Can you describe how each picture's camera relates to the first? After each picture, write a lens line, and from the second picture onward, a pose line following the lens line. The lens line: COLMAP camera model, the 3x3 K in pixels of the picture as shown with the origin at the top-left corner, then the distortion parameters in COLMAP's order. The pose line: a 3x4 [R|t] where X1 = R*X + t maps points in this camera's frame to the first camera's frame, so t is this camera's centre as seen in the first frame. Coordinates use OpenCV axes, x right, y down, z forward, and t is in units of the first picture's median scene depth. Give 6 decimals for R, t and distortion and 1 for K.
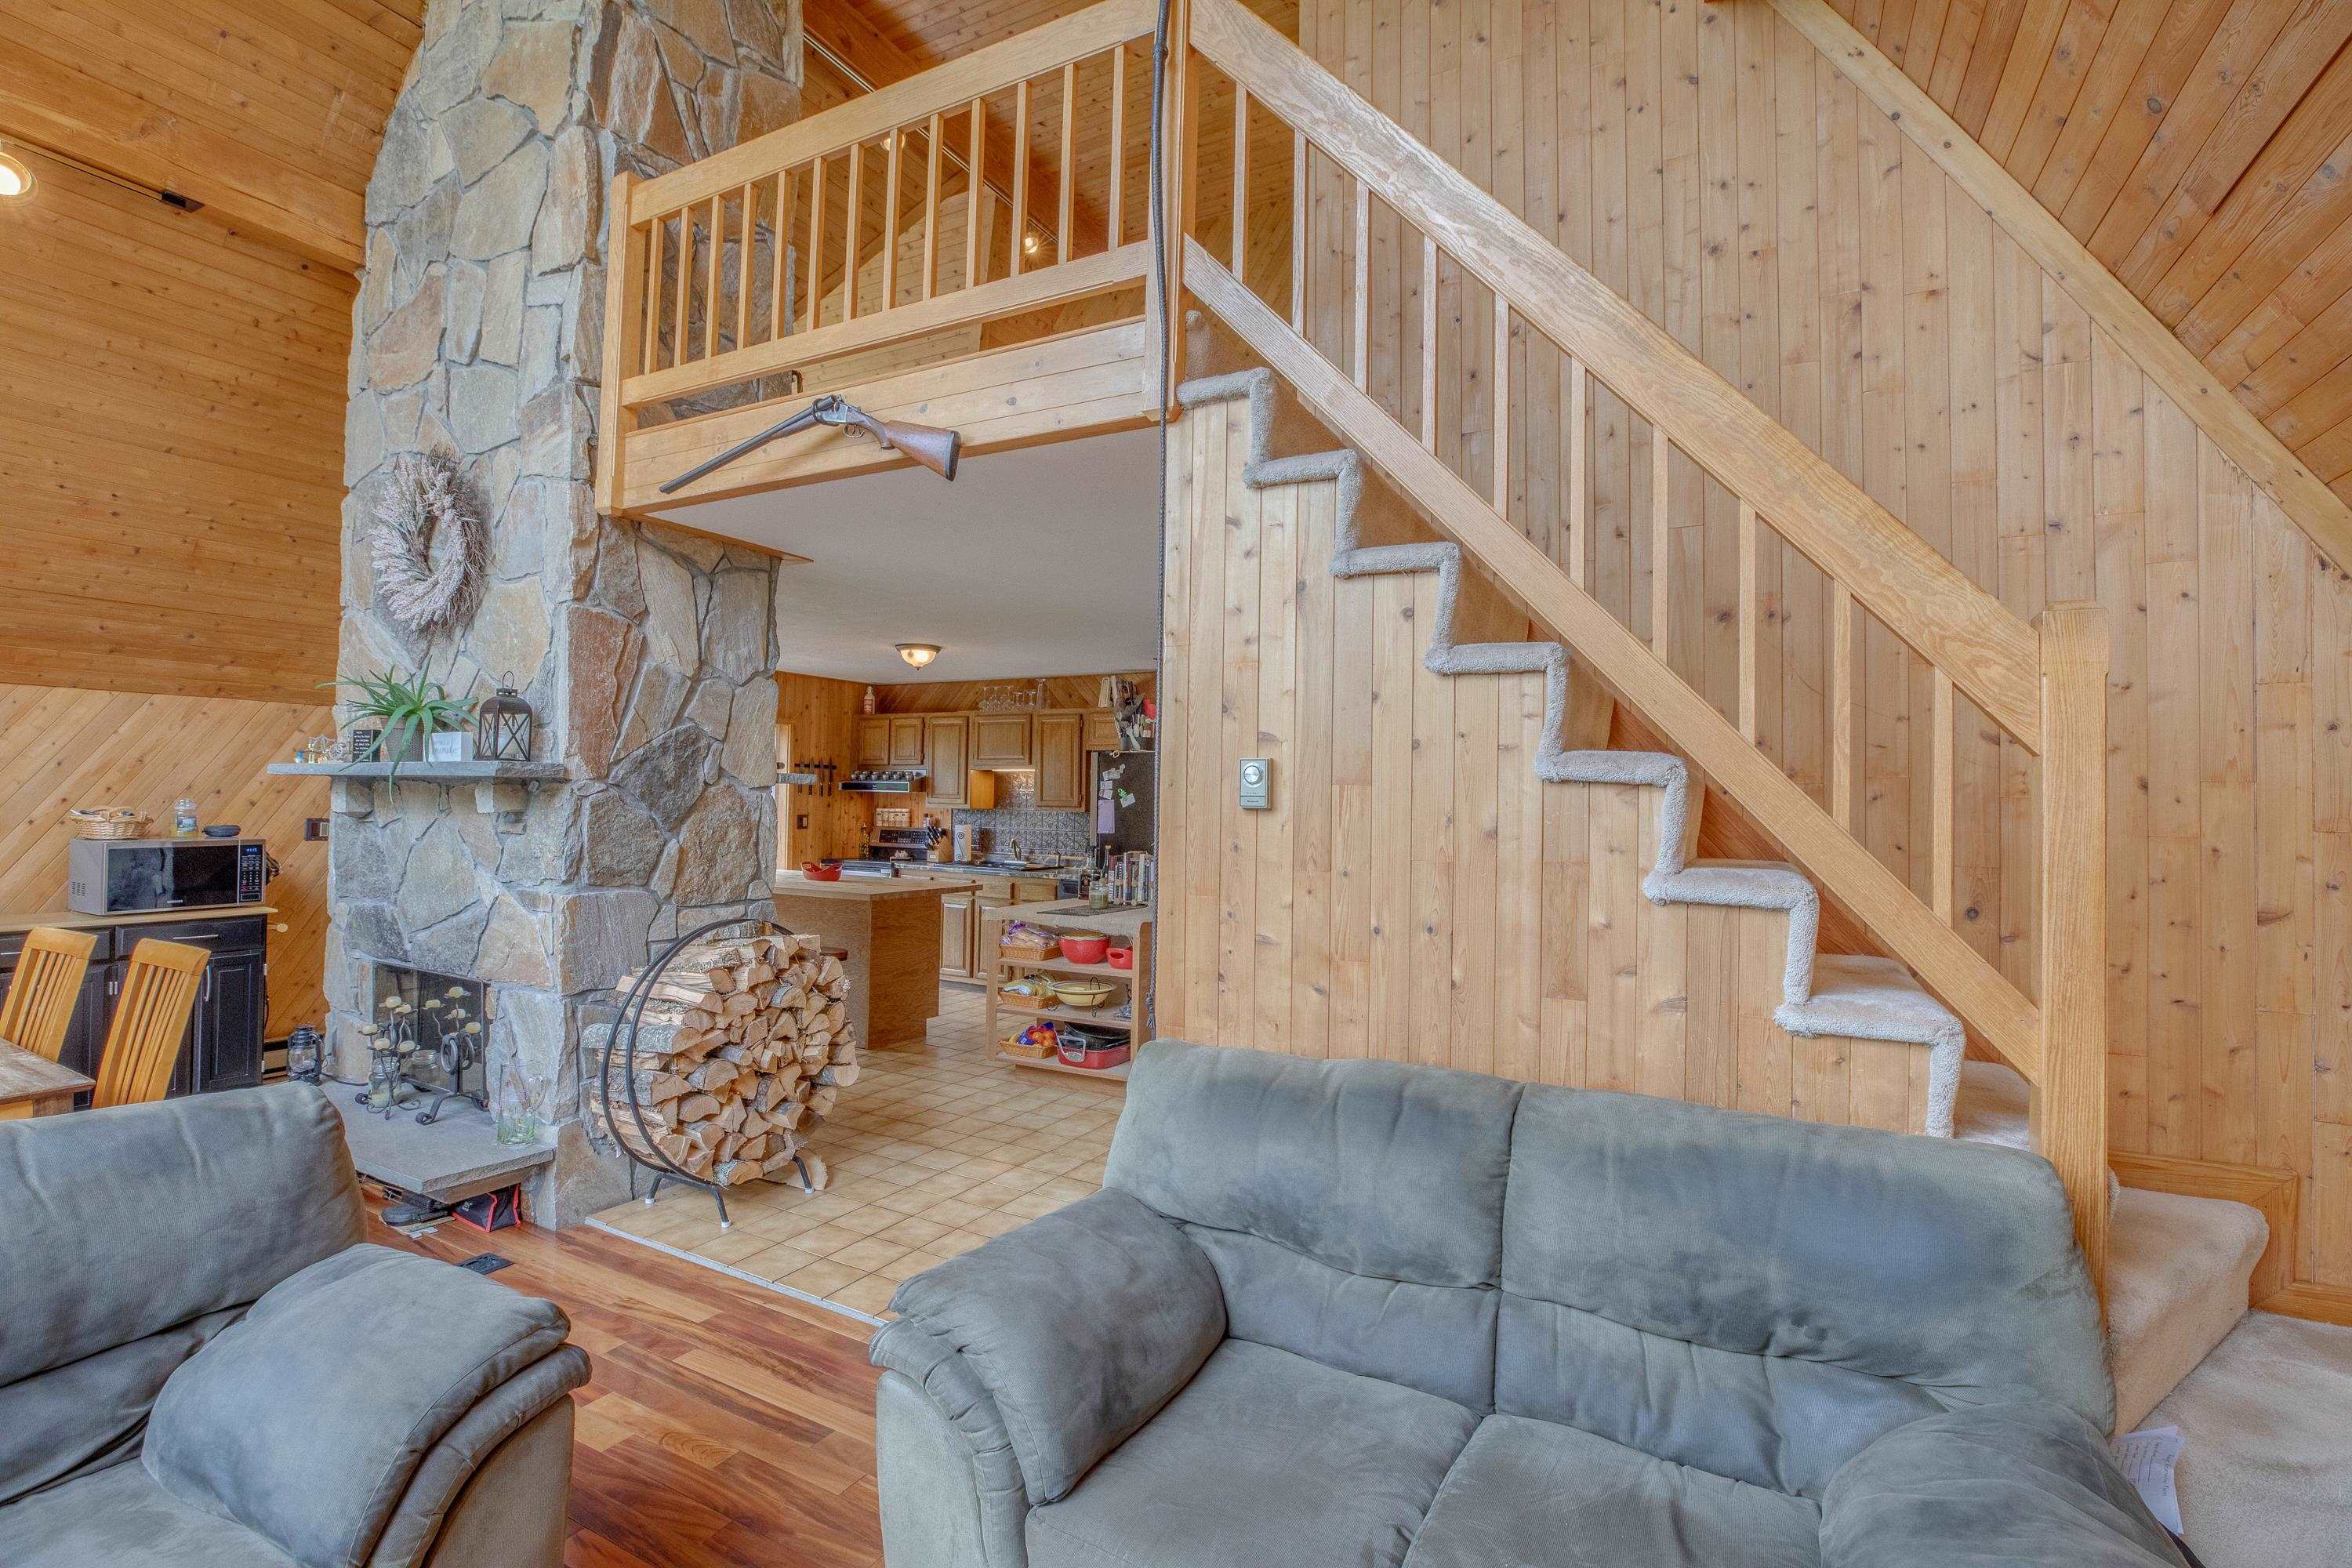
lens RADIAL K [[1076.0, 0, 1176.1], [0, 1076.0, 772.3], [0, 0, 1]] dist [-0.042295, 0.012244]
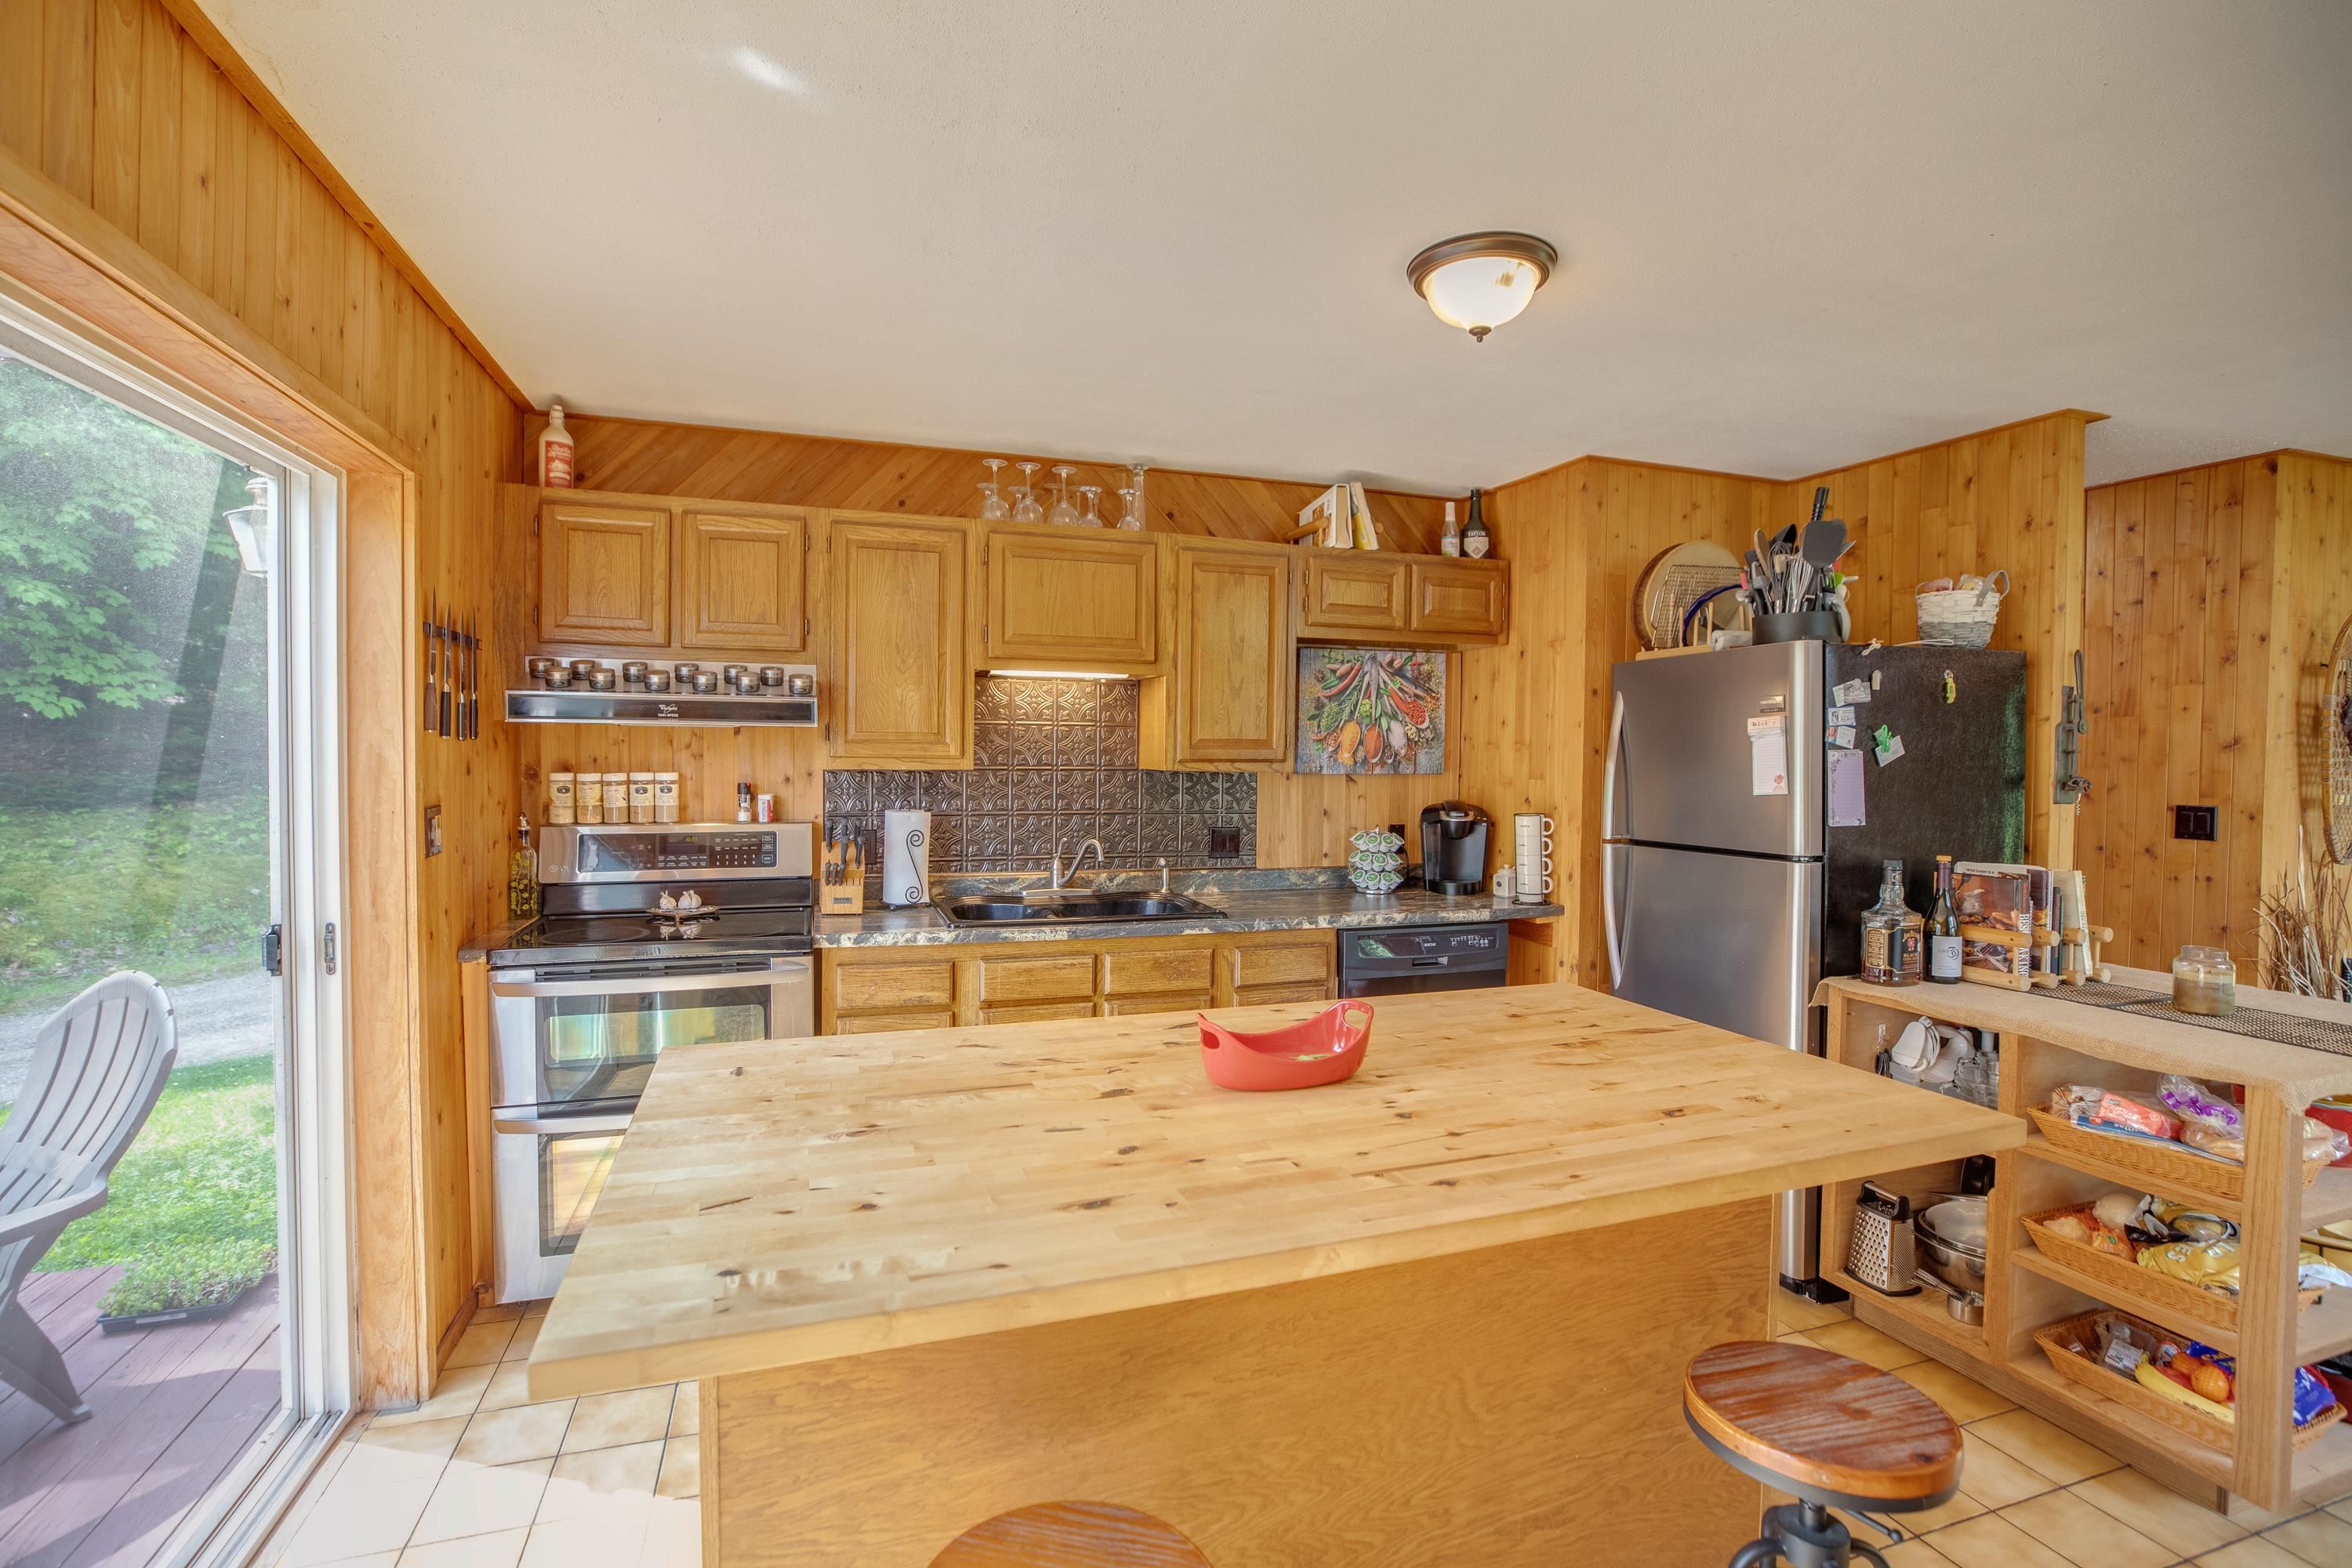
lens RADIAL K [[1076.0, 0, 1176.1], [0, 1076.0, 772.3], [0, 0, 1]] dist [-0.042295, 0.012244]
pose [[0.677872, -0.029679, 0.734581, -0.972234], [-0.016530, 0.998317, 0.055590, 0.025931], [-0.734994, -0.049826, 0.676240, 1.553170]]
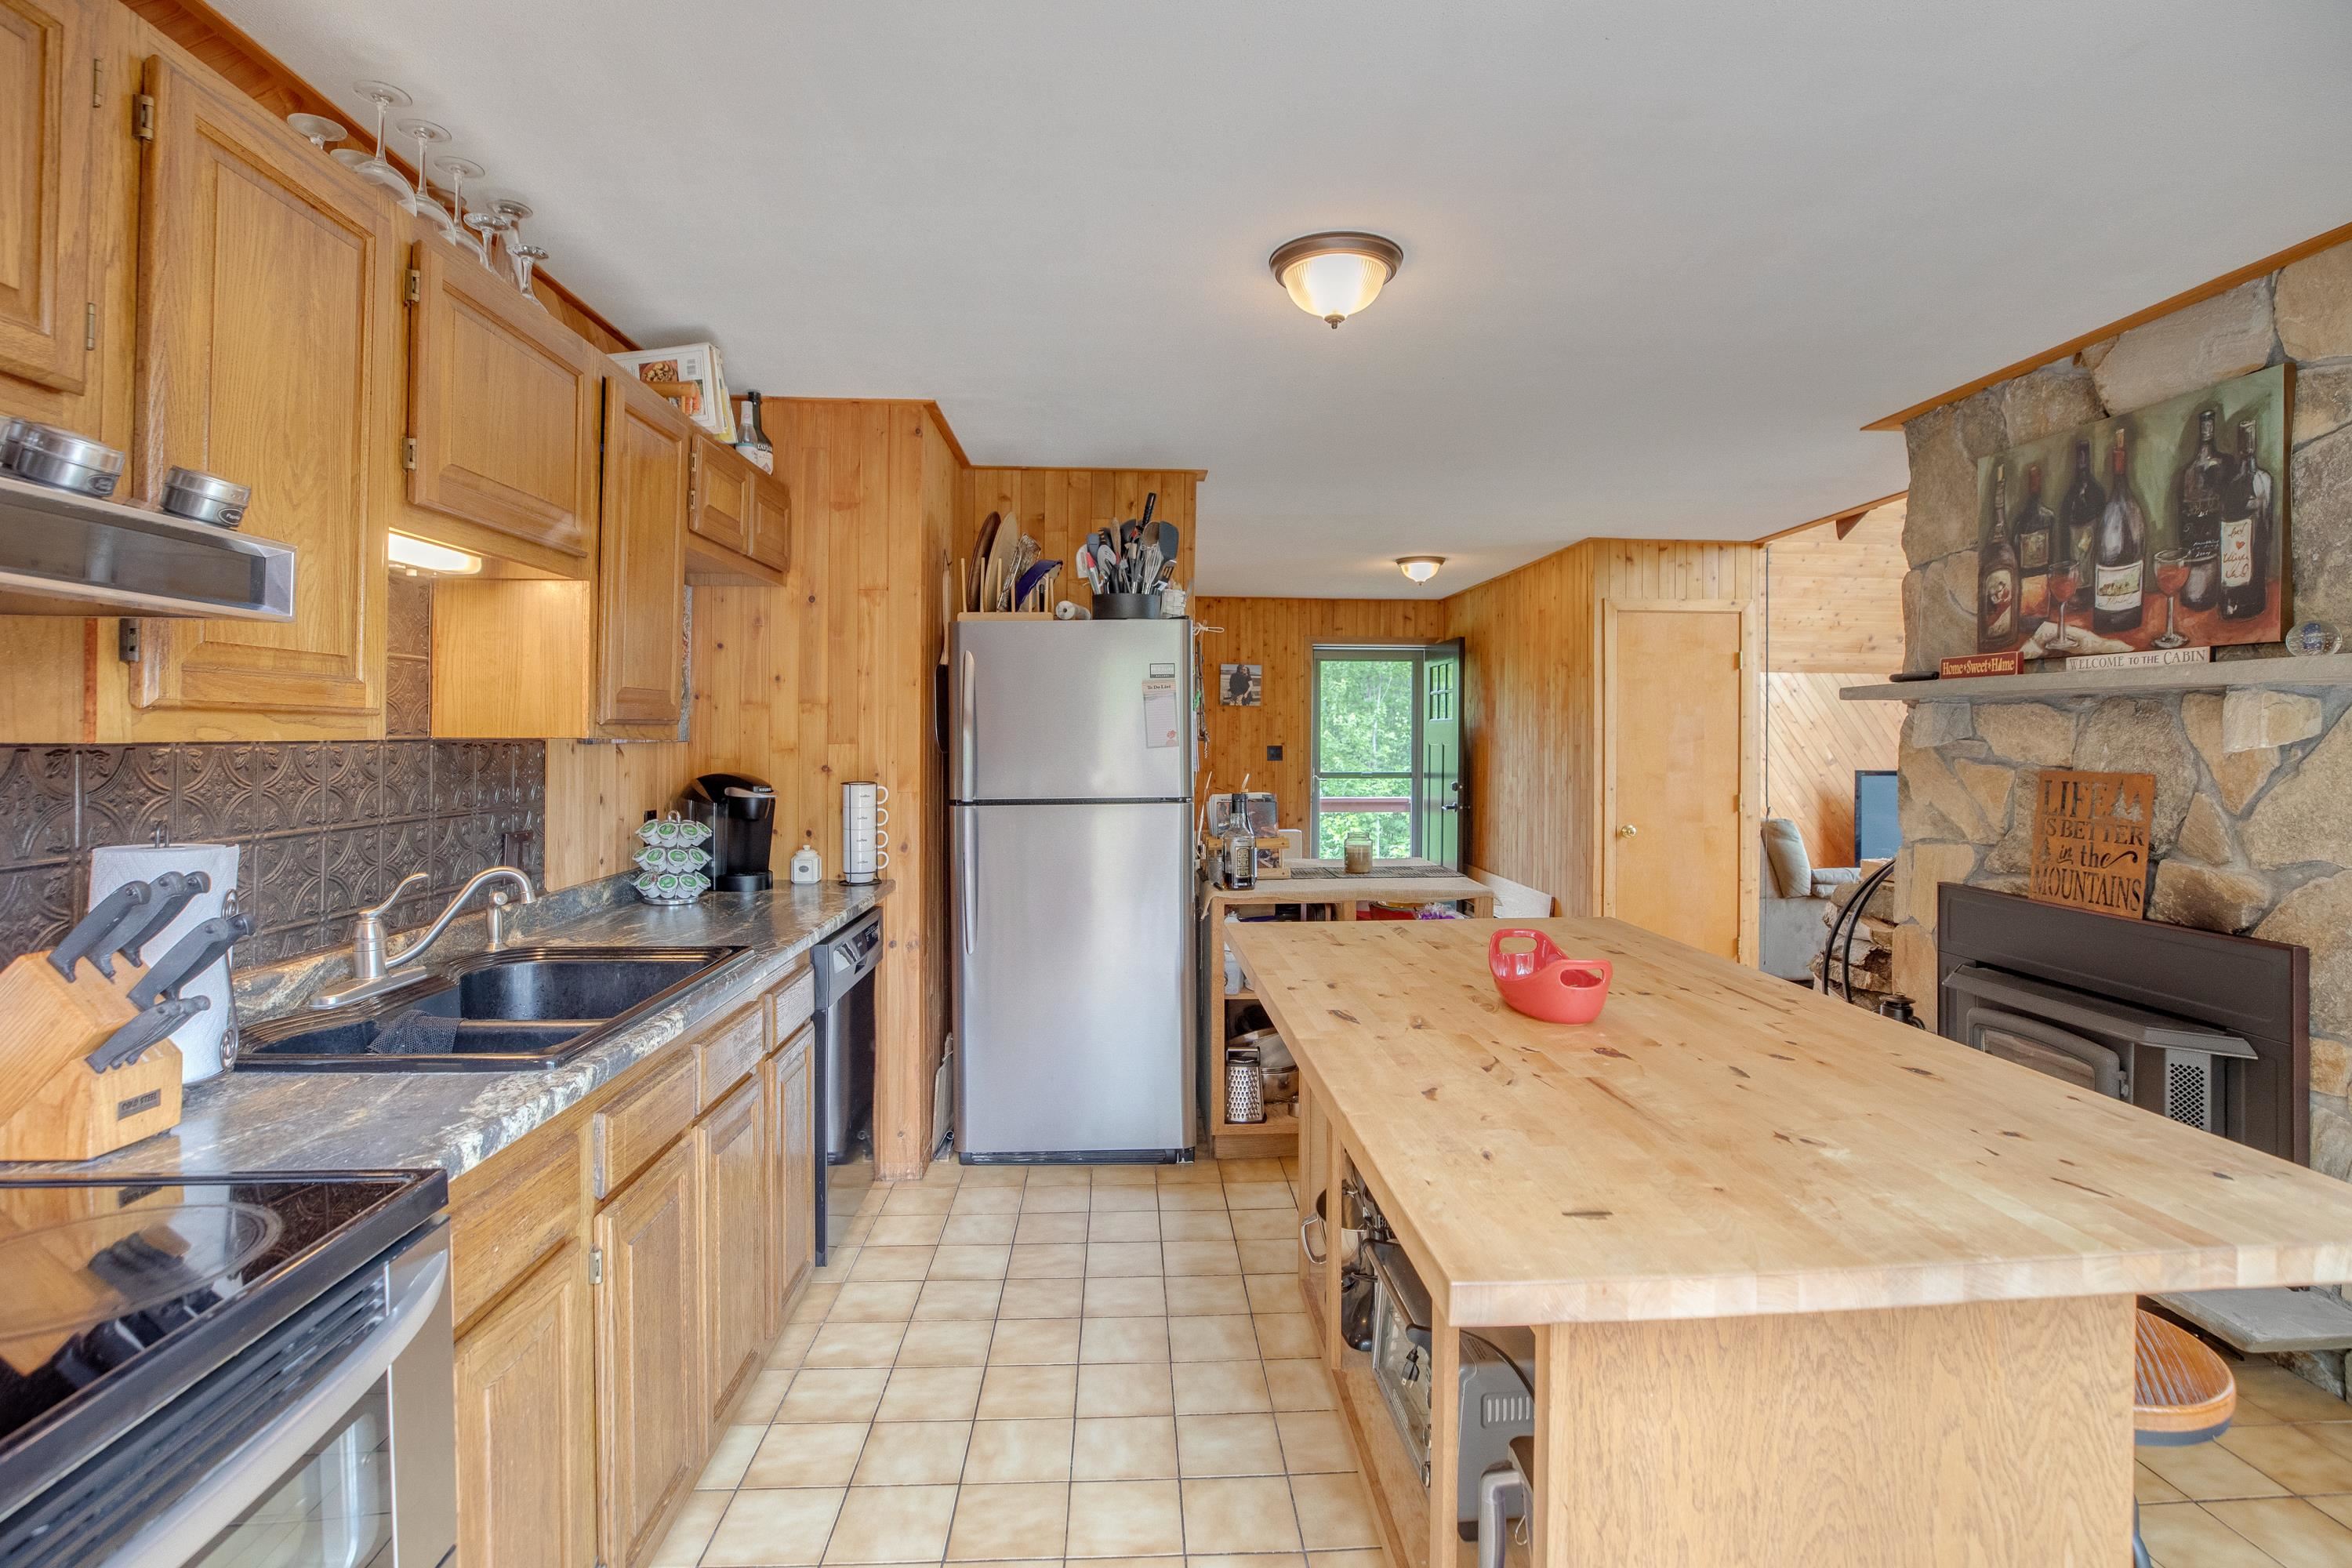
lens RADIAL K [[1149.1, 0, 1188.2], [0, 1149.1, 733.2], [0, 0, 1]] dist [-0.047793, 0.015367]
pose [[-0.525625, -0.021092, 0.850455, -0.960275], [-0.036145, 0.999344, 0.002445, 0.061453], [-0.849948, -0.029455, -0.526043, 2.242367]]
